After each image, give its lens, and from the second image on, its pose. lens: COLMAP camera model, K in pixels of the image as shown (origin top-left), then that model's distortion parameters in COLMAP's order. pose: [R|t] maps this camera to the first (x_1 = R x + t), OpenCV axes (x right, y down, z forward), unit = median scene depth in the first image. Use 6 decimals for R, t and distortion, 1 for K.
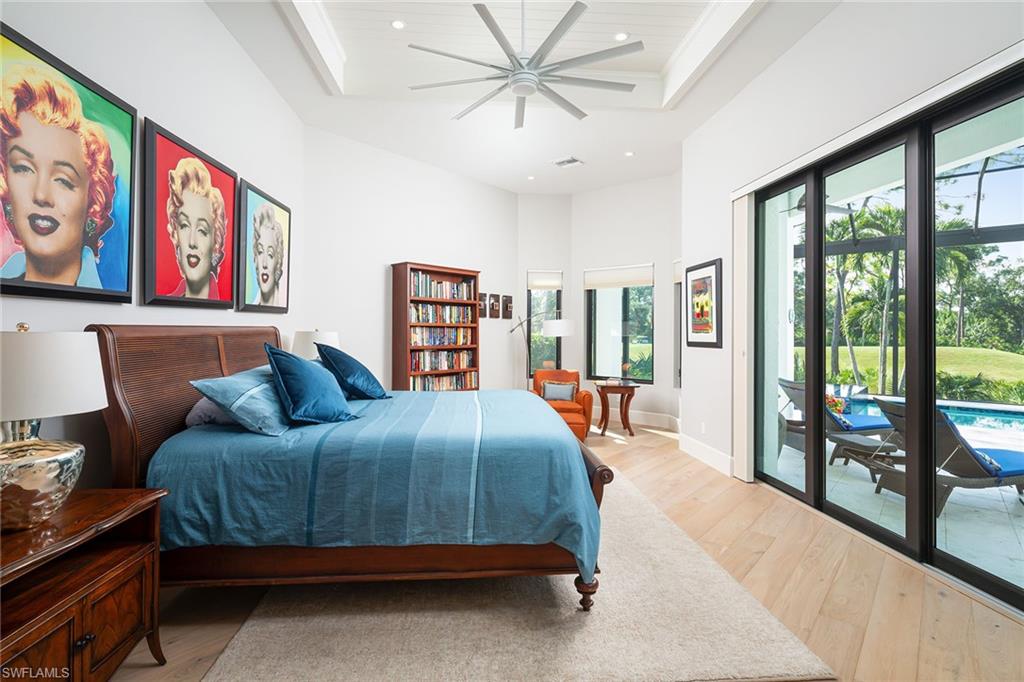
lens RADIAL K [[502.7, 0, 512.7], [0, 502.7, 323.4], [0, 0, 1]] dist [-0.000039, -0.000141]
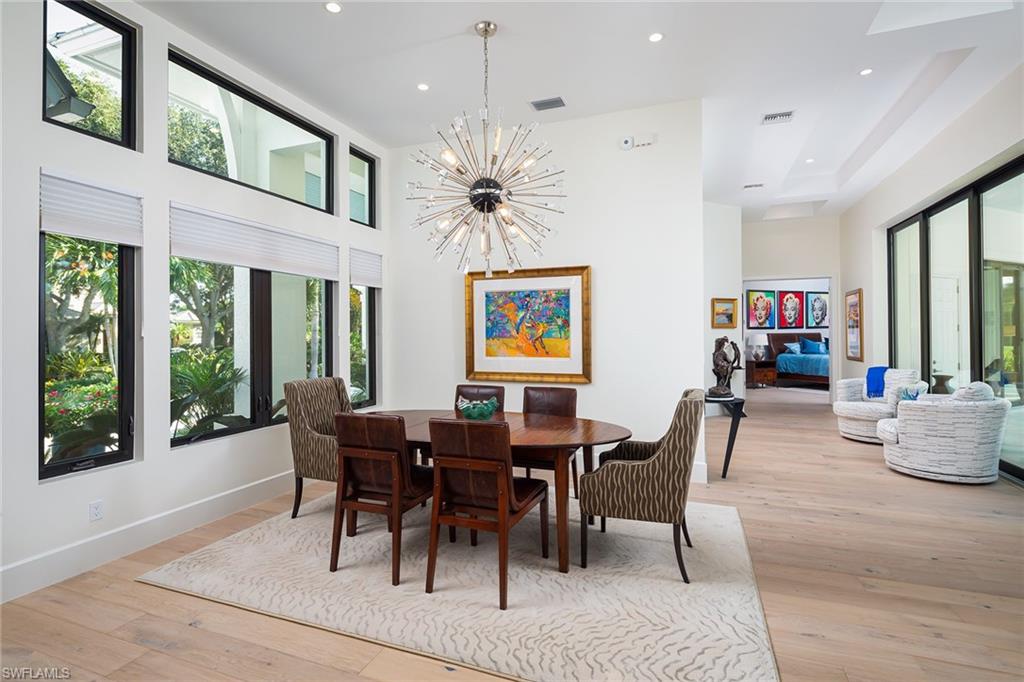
lens RADIAL K [[496.6, 0, 510.6], [0, 496.6, 353.0], [0, 0, 1]] dist [0.000160, -0.000087]
pose [[0.333826, 0.014230, -0.942527, 2.978735], [0.028016, 0.999295, 0.025009, 0.001754], [0.942218, -0.034754, 0.333192, -3.090170]]
